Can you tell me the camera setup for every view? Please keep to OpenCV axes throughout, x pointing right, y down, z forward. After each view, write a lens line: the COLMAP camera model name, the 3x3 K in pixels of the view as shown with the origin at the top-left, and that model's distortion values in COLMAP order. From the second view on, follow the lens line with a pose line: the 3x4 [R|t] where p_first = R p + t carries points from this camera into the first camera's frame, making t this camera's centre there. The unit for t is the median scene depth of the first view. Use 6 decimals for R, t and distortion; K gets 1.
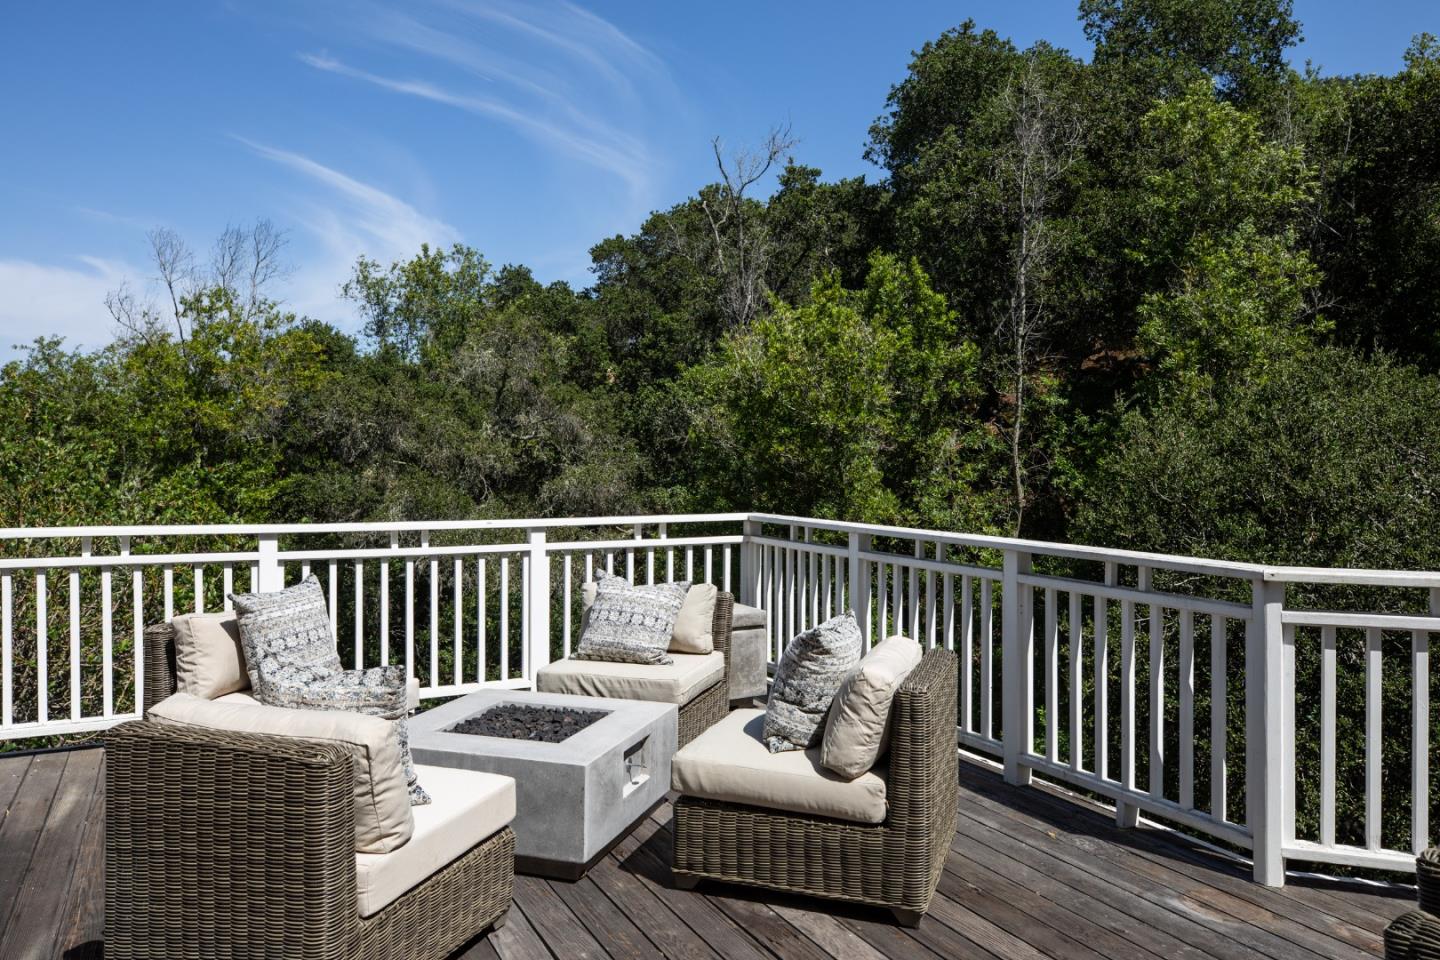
lens RADIAL K [[953.3, 0, 720.0], [0, 953.3, 480.0], [0, 0, 1]] dist [-0.020770, 0.053079]
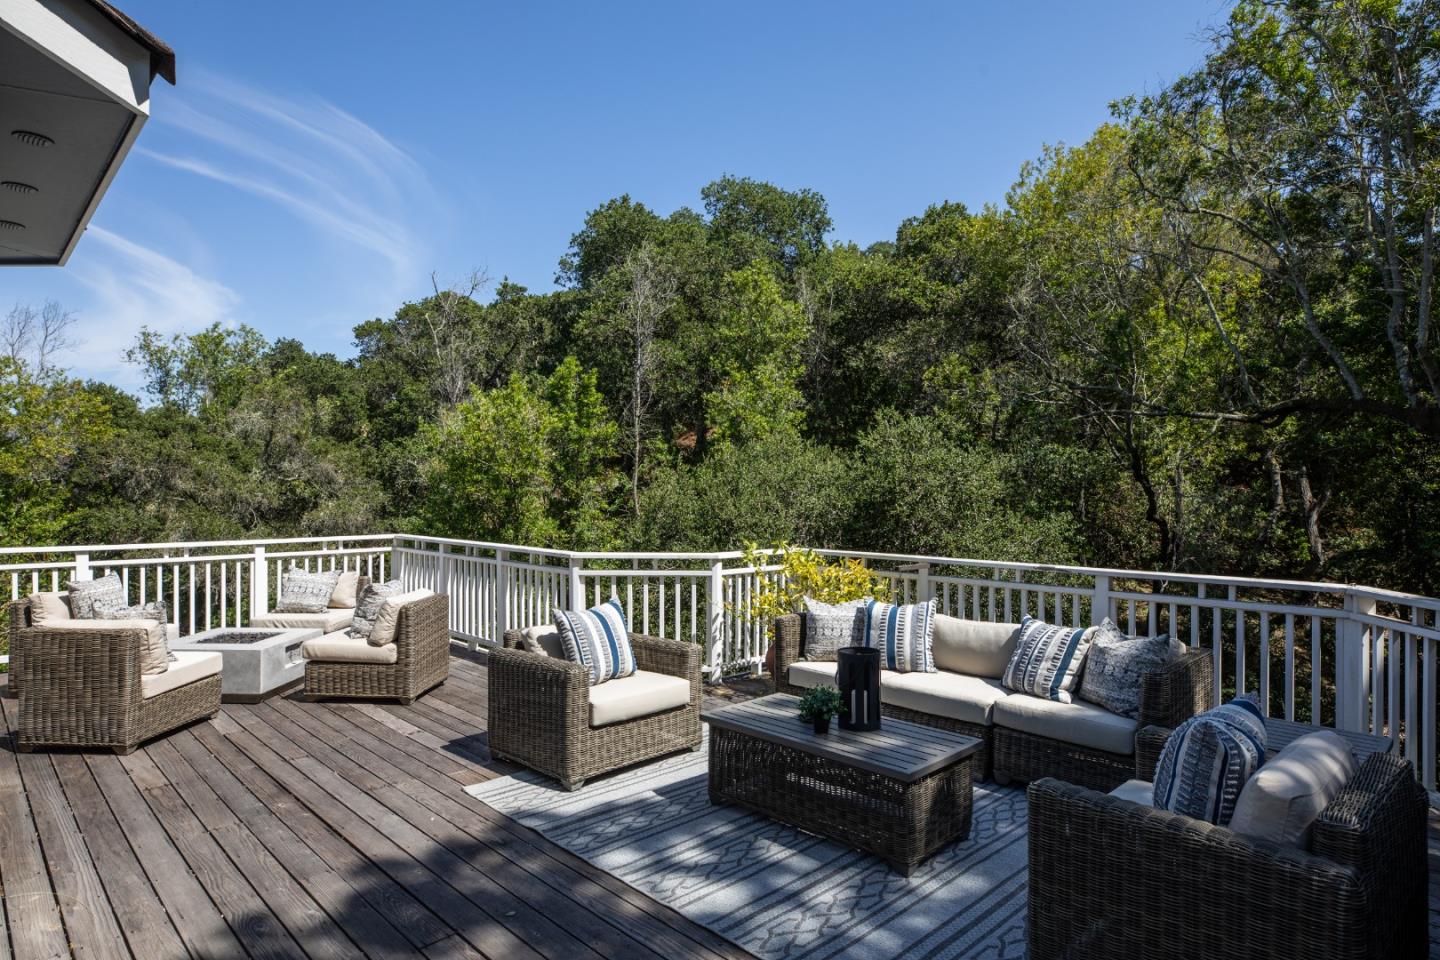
lens RADIAL K [[746.9, 0, 691.8], [0, 746.9, 496.1], [0, 0, 1]] dist [-0.016020, 0.013590]
pose [[0.962653, -0.004067, 0.270709, 0.054177], [0.007825, 0.999887, -0.012805, -0.004229], [-0.270627, 0.014446, 0.962576, -0.143413]]
